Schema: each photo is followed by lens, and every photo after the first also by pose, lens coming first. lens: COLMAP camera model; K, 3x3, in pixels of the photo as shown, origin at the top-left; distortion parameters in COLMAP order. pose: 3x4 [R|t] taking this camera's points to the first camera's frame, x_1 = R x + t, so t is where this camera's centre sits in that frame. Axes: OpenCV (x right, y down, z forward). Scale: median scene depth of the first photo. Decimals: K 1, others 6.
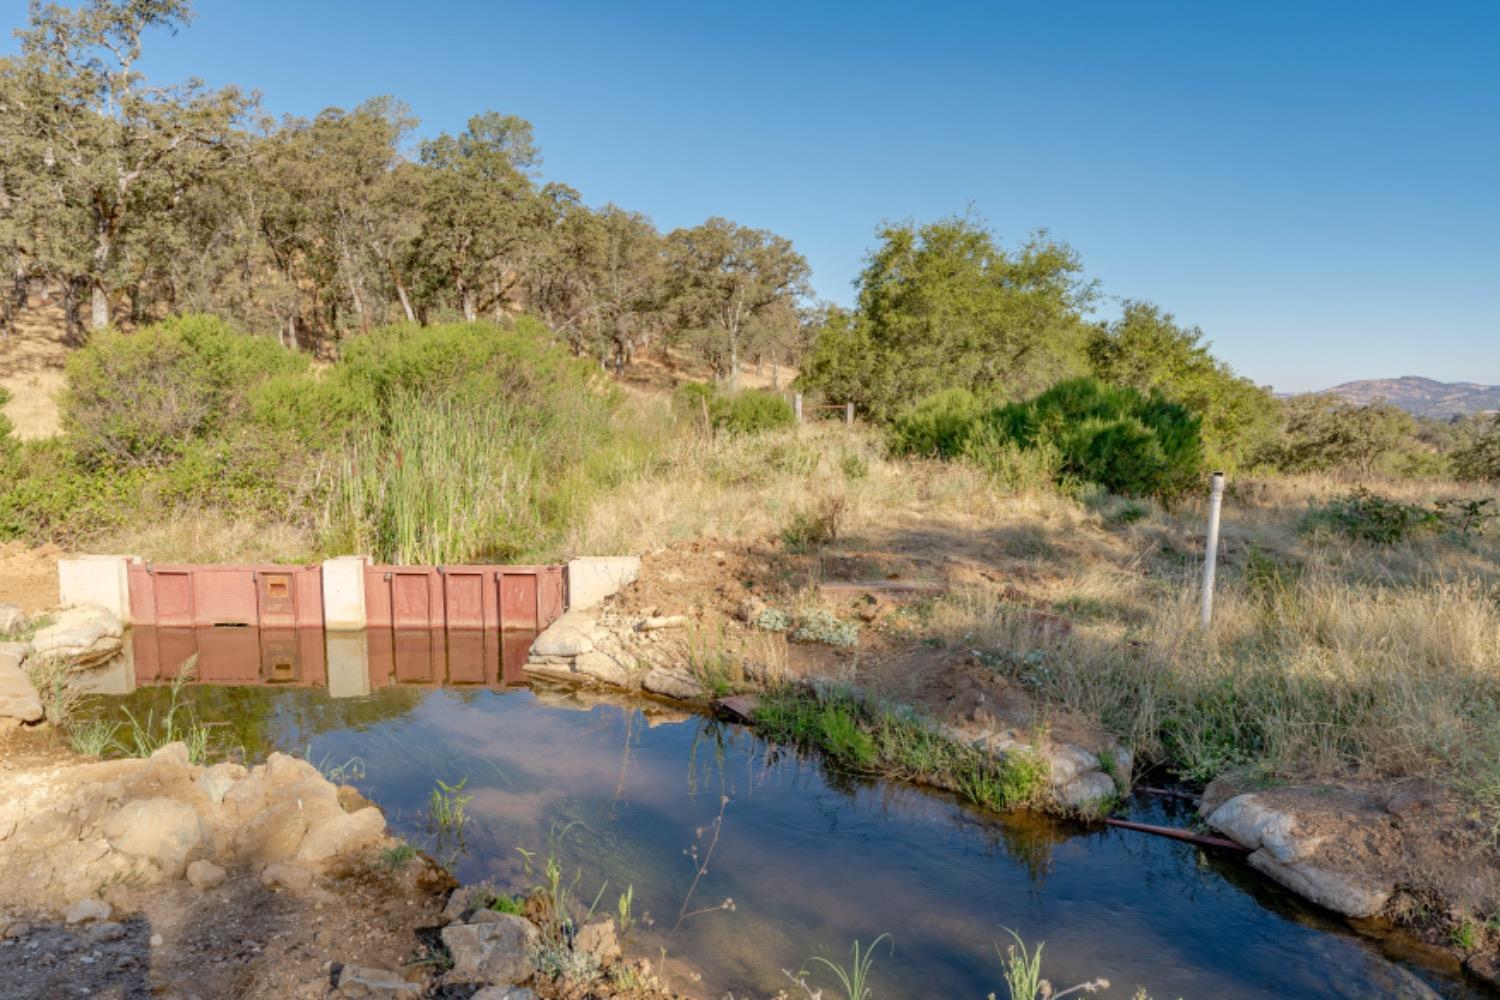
lens RADIAL K [[971.7, 0, 748.7], [0, 971.7, 486.0], [0, 0, 1]] dist [0.003107, -0.001085]
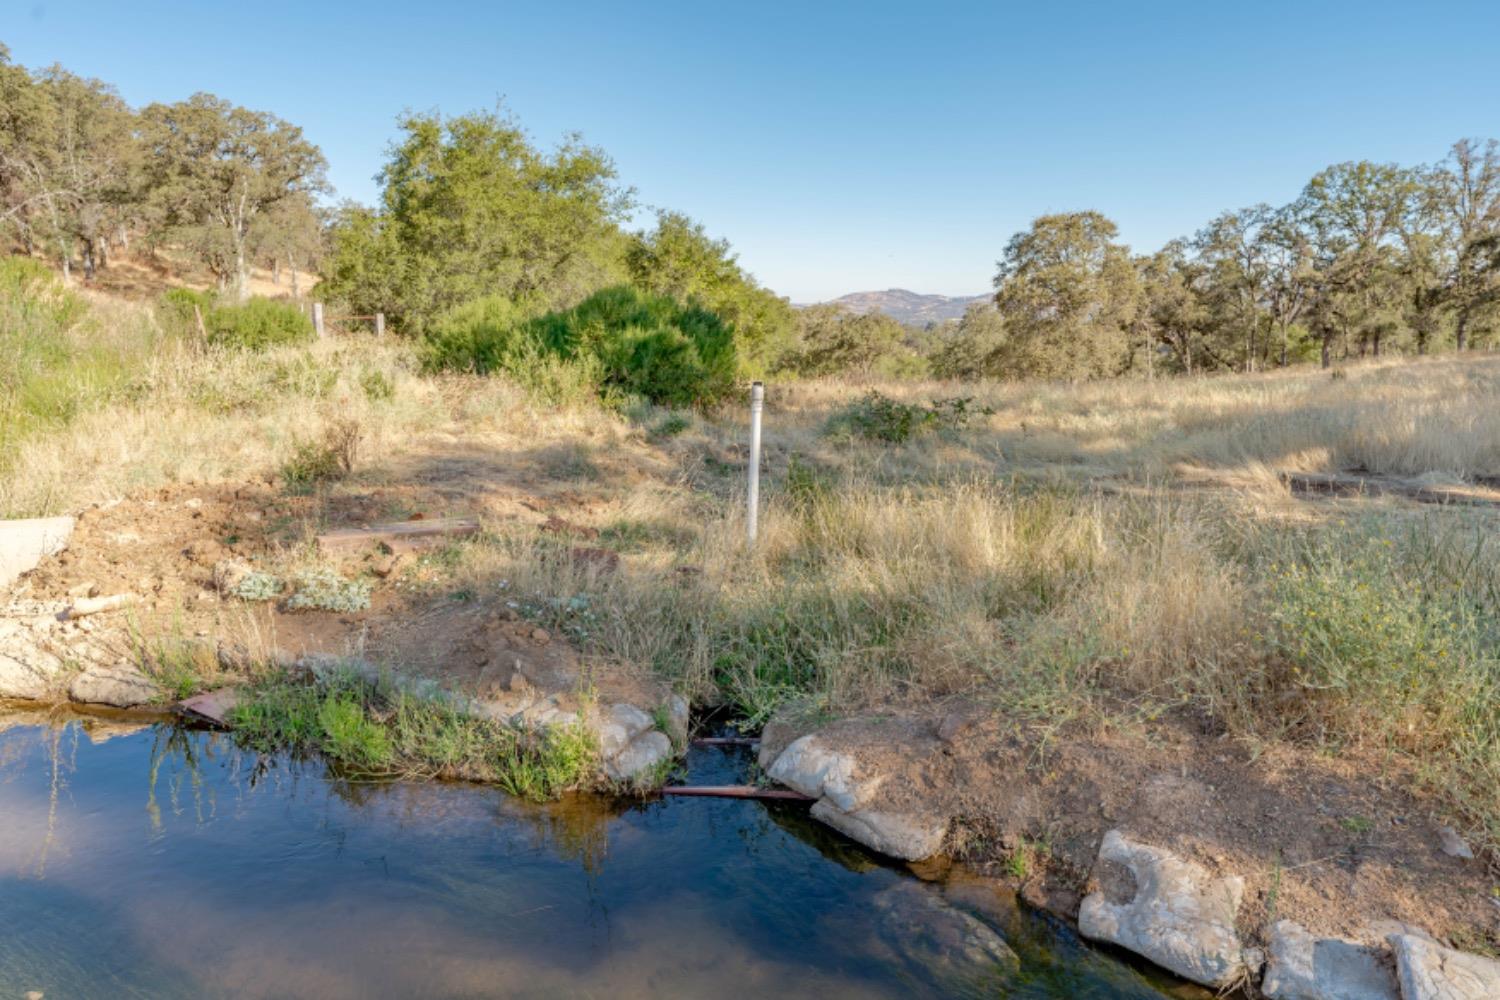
lens RADIAL K [[971.7, 0, 741.0], [0, 971.7, 496.5], [0, 0, 1]] dist [0.003107, -0.001085]
pose [[0.902490, -0.081679, 0.422894, 0.039998], [0.038984, 0.993315, 0.108657, -0.004244], [-0.428942, -0.081576, 0.899641, 0.099617]]
